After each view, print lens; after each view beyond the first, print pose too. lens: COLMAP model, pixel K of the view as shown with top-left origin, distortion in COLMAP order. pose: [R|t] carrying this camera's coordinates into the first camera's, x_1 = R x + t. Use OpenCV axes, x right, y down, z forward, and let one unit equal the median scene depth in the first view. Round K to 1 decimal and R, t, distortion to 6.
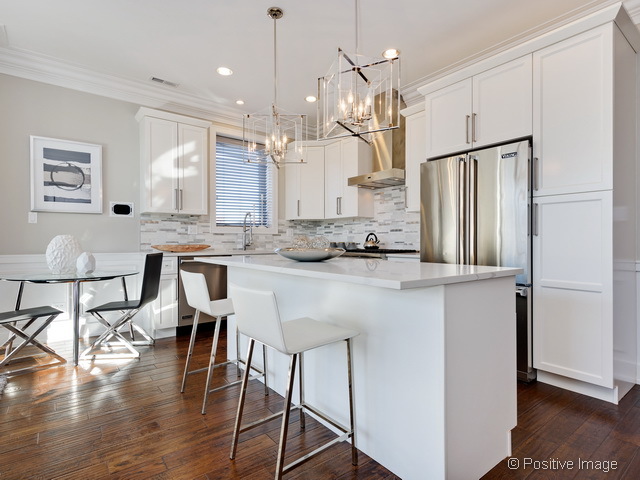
lens RADIAL K [[328.7, 0, 328.3], [0, 328.7, 242.6], [0, 0, 1]] dist [0.025557, 0.000020]
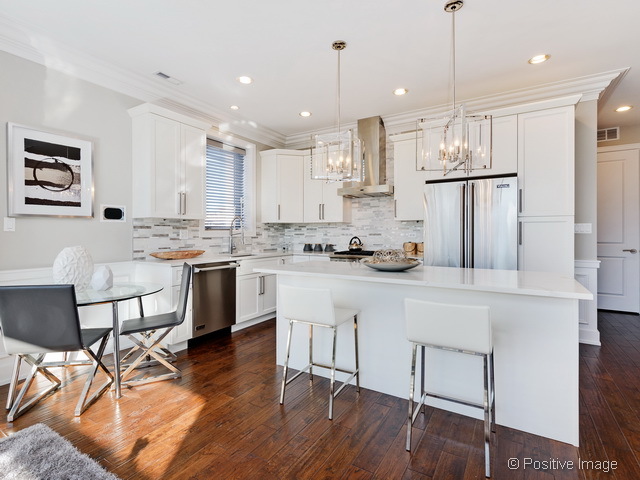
lens RADIAL K [[305.7, 0, 317.9], [0, 305.7, 233.5], [0, 0, 1]] dist [0.023235, -0.000241]
pose [[0.940609, -0.002873, 0.339480, -0.367230], [0.004228, 0.999986, -0.003252, -0.039288], [-0.339466, 0.004494, 0.940608, 0.038510]]
